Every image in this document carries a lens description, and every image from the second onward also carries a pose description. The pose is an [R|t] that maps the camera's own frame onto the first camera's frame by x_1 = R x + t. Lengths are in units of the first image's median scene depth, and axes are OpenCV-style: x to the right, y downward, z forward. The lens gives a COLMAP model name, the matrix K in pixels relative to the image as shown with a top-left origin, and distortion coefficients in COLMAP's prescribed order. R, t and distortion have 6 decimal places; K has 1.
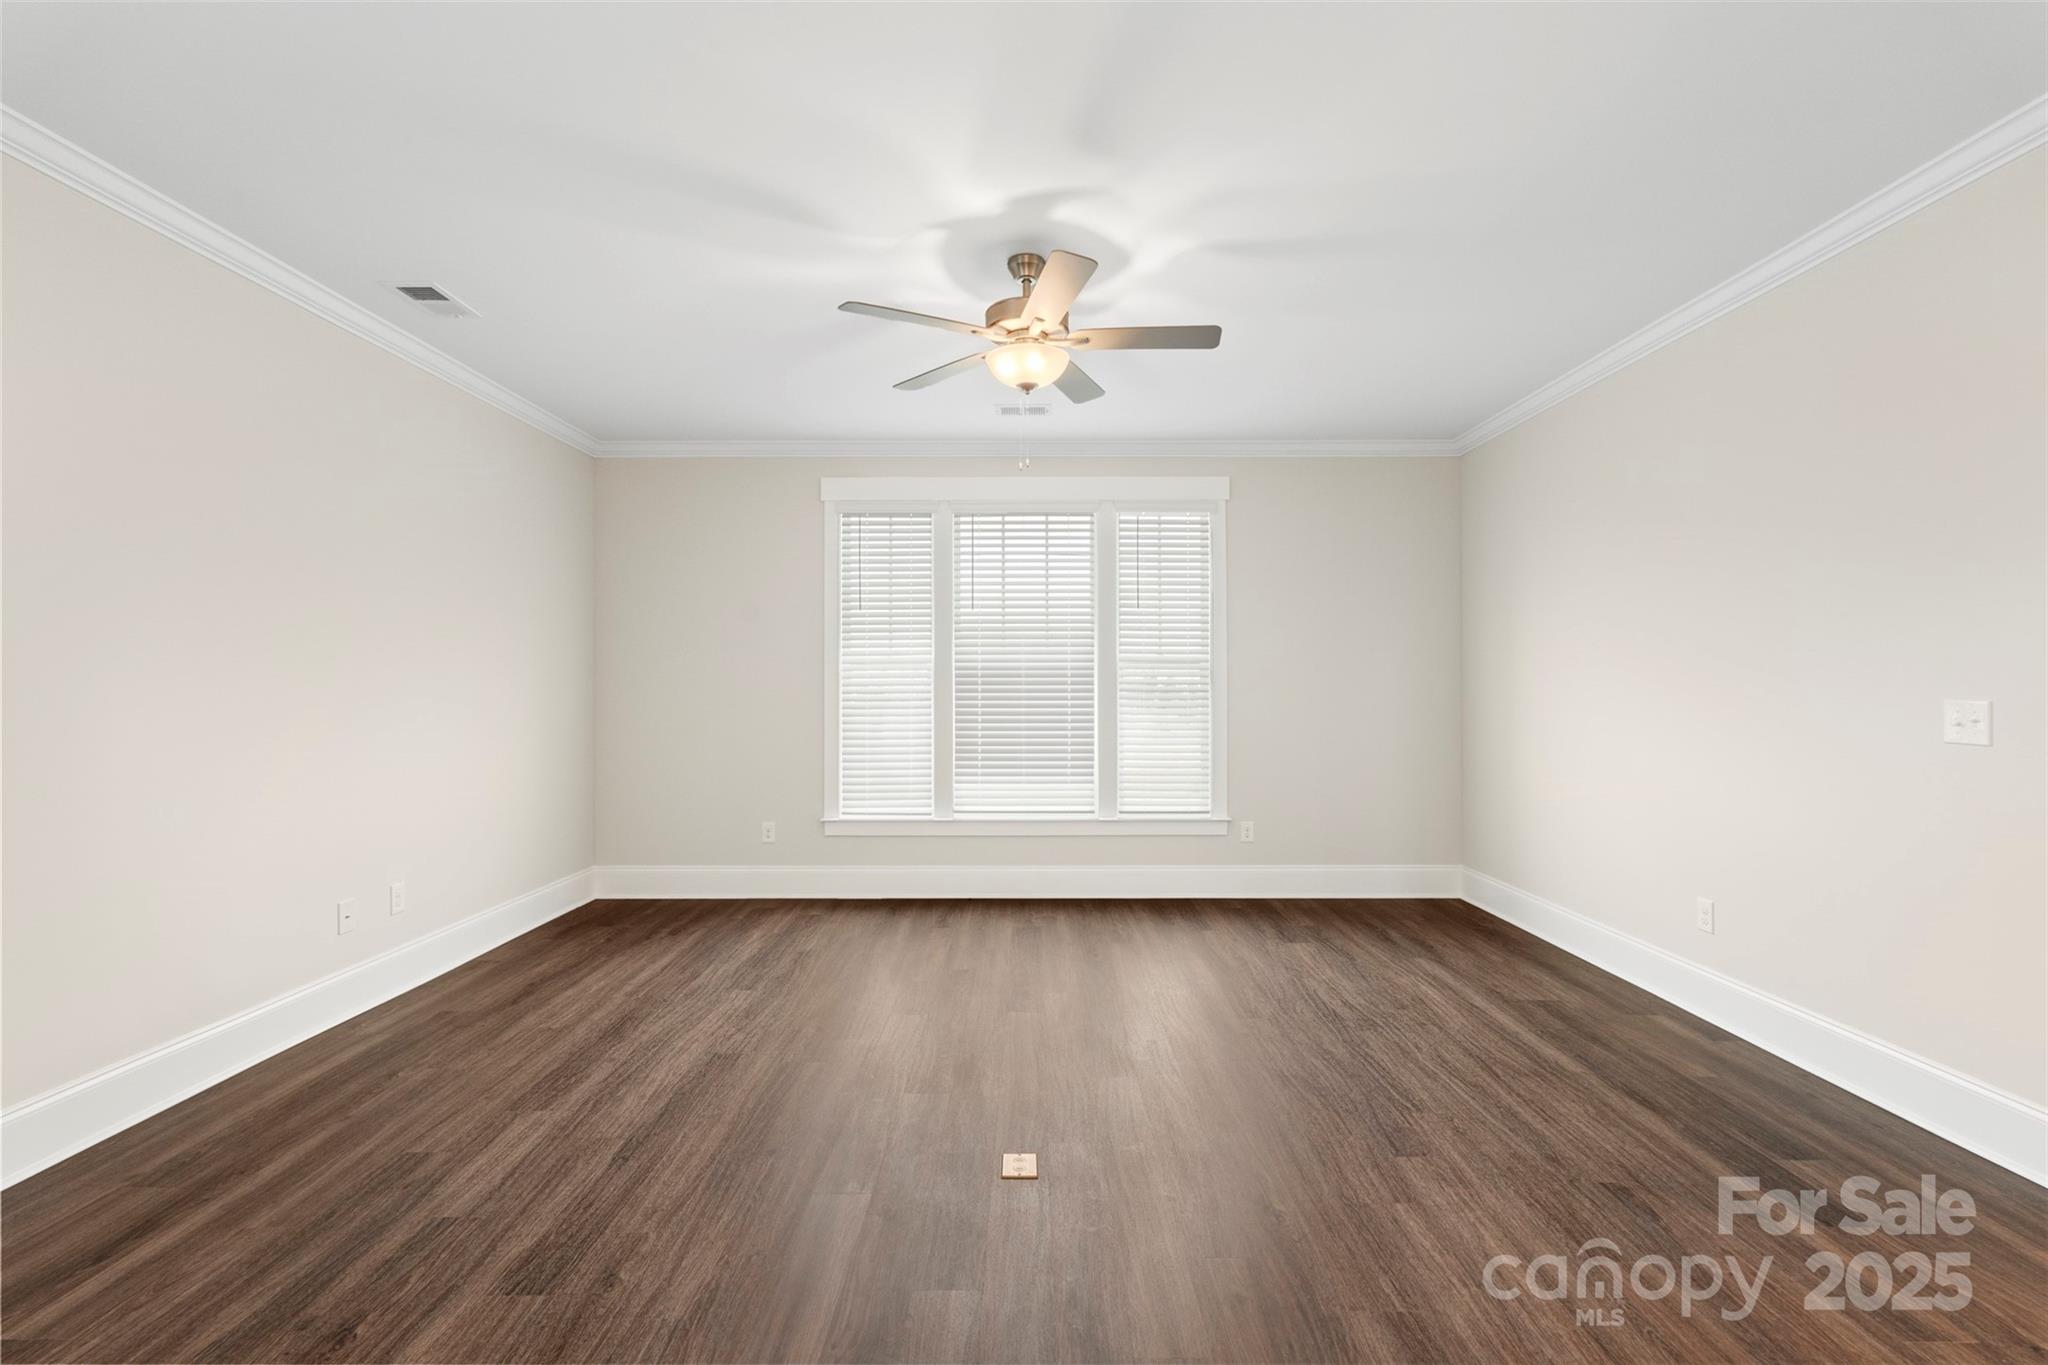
lens RADIAL K [[895.0, 0, 1033.1], [0, 895.0, 678.3], [0, 0, 1]] dist [0.000986, -0.000024]
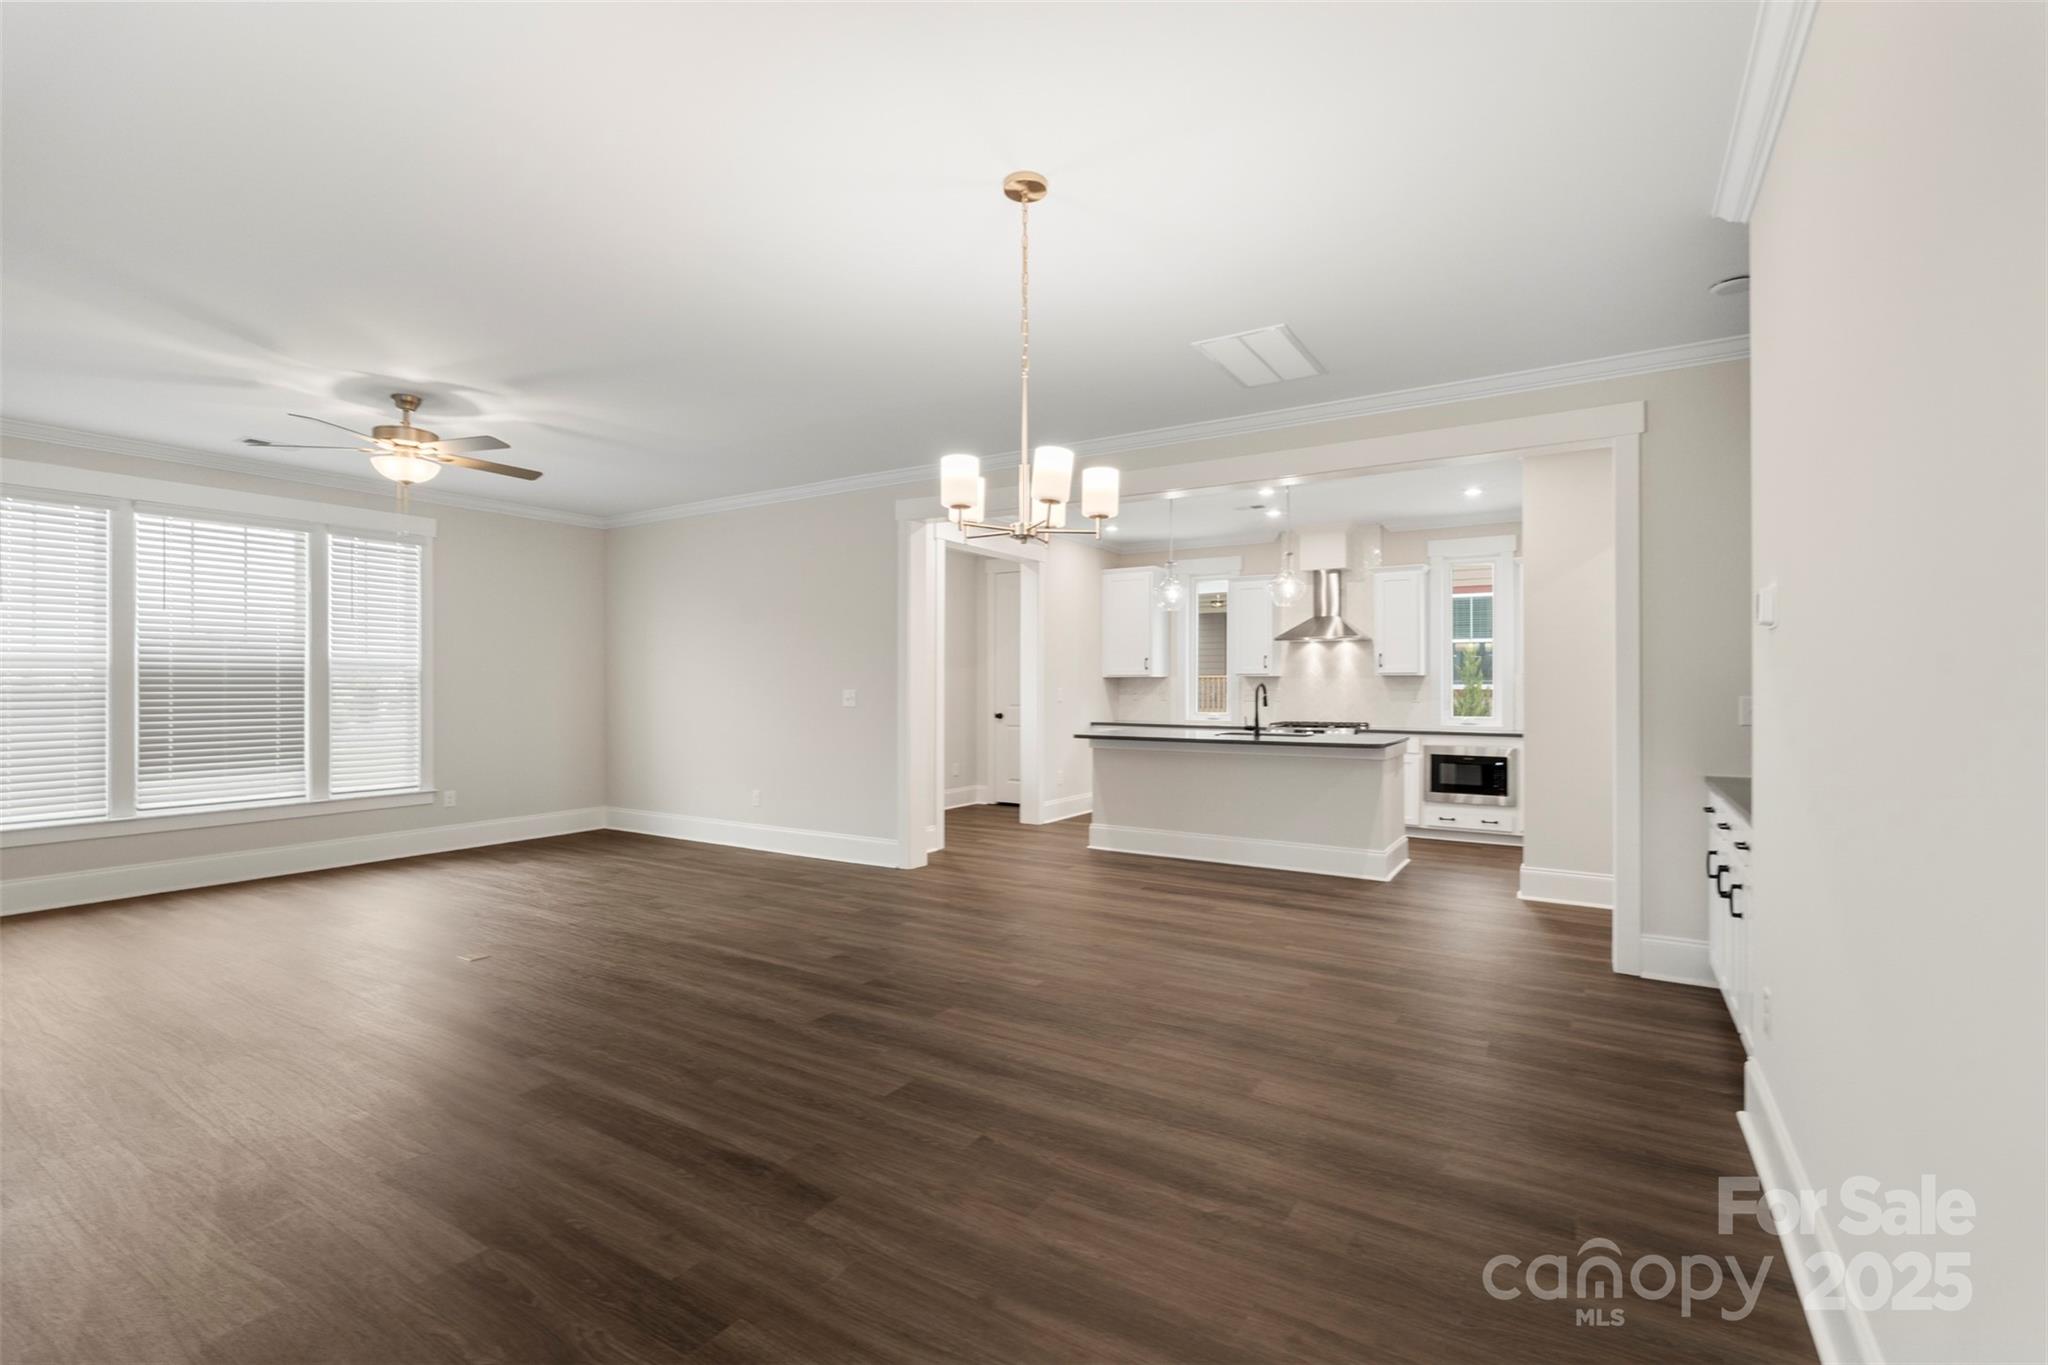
lens RADIAL K [[895.0, 0, 1034.5], [0, 895.0, 682.9], [0, 0, 1]] dist [0.000986, -0.000024]
pose [[0.523252, 0.002748, 0.852173, -0.419981], [-0.006400, 0.999979, 0.000705, -0.000761], [-0.852154, -0.005822, 0.523259, -0.384789]]
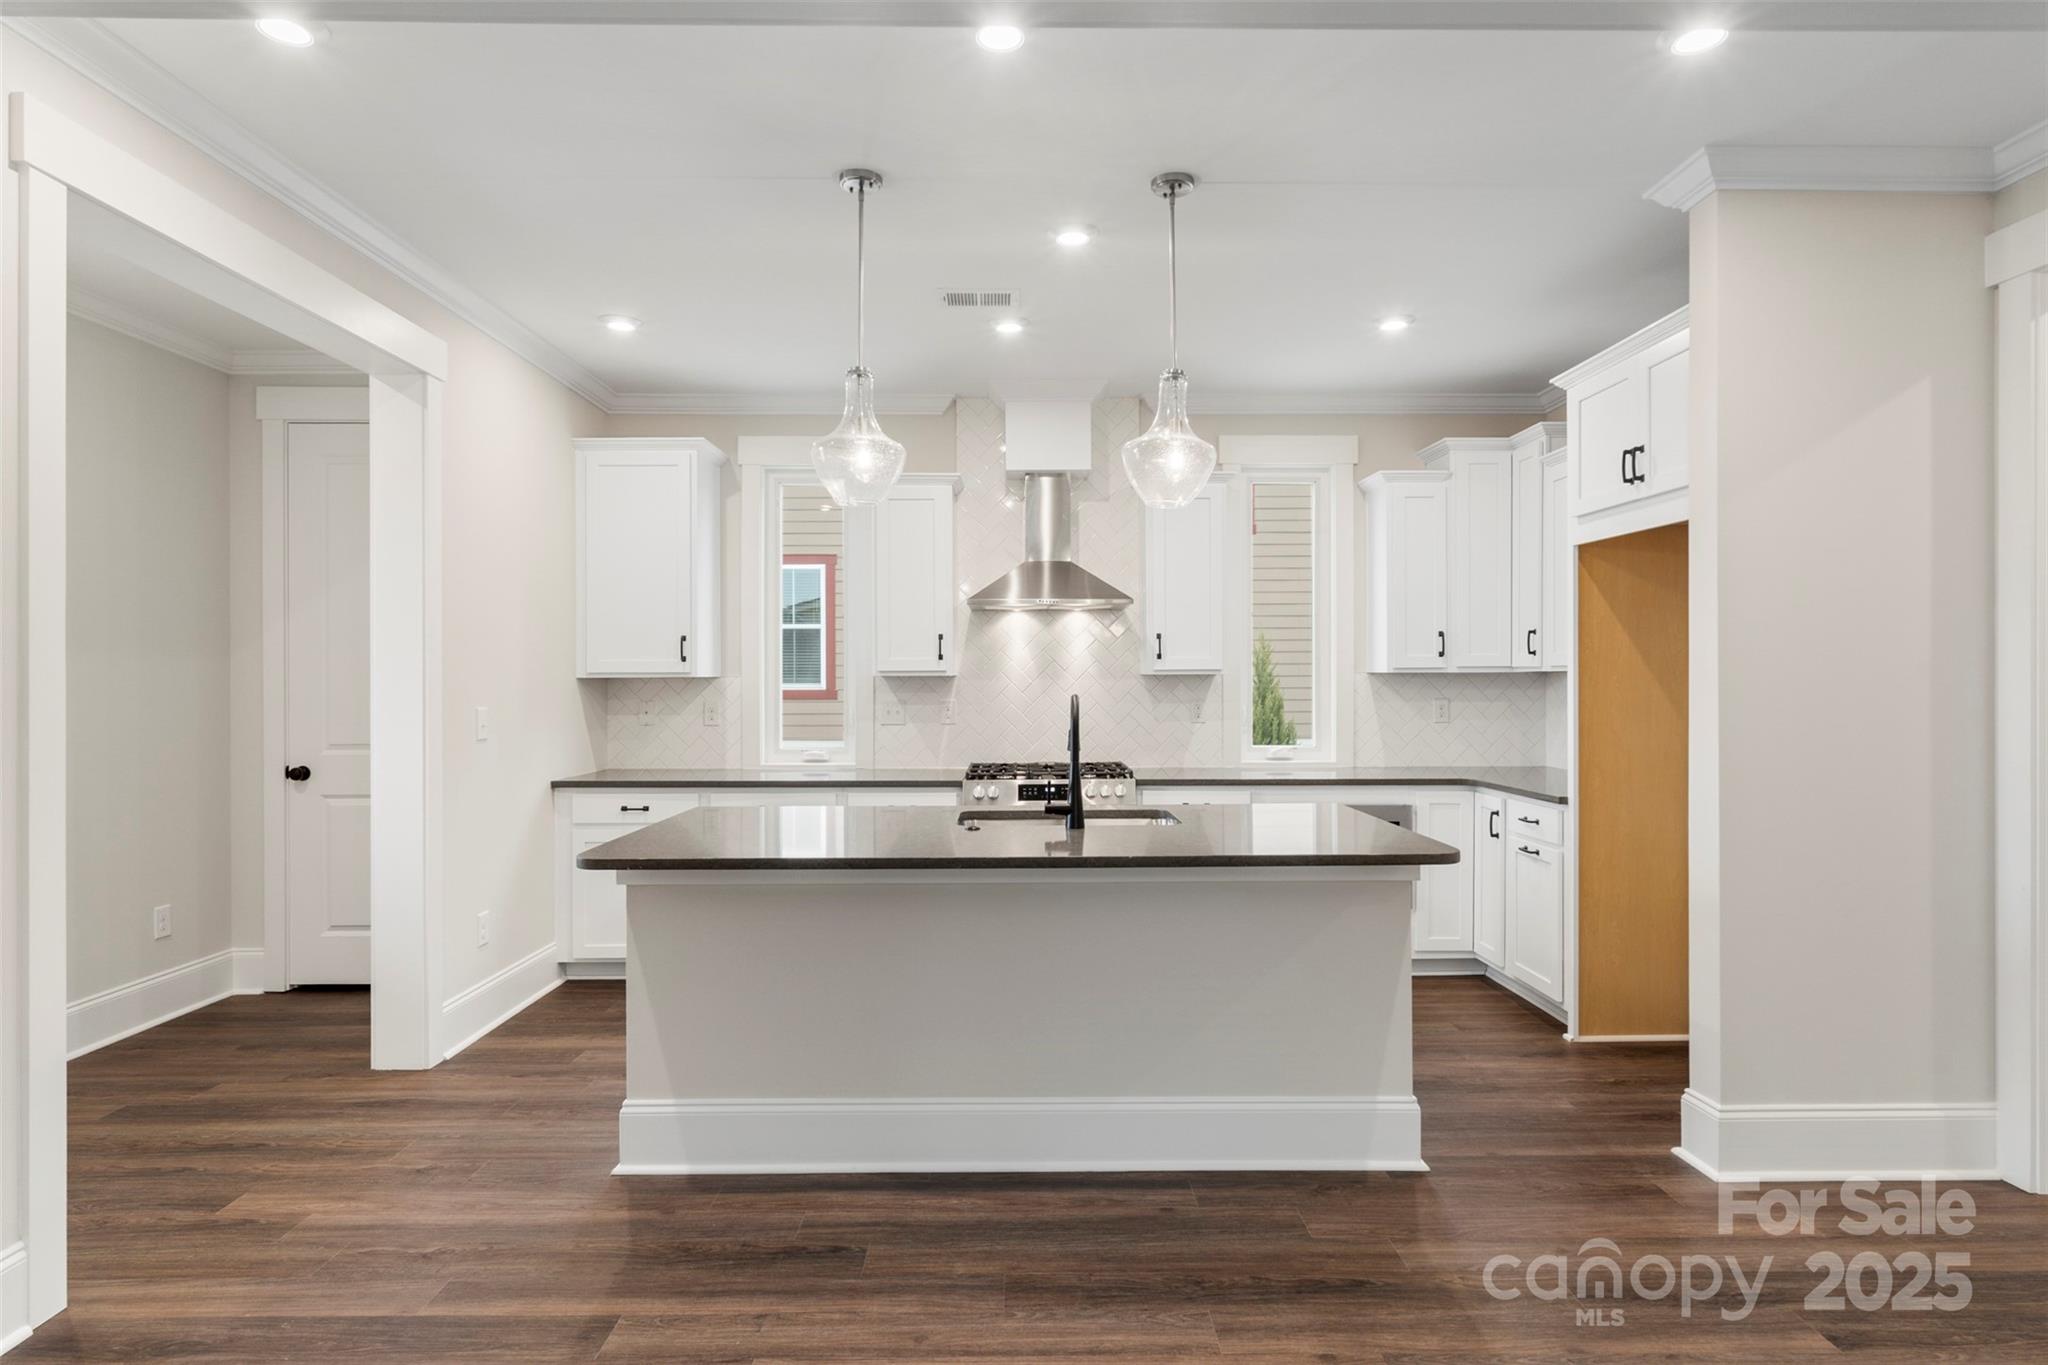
lens RADIAL K [[1088.9, 0, 1028.8], [0, 1088.9, 681.2], [0, 0, 1]] dist [-0.001438, 0.000965]
pose [[-0.007389, -0.002251, 0.999970, 0.192350], [-0.002715, 0.999994, 0.002231, -0.011979], [-0.999969, -0.002699, -0.007395, 0.033582]]
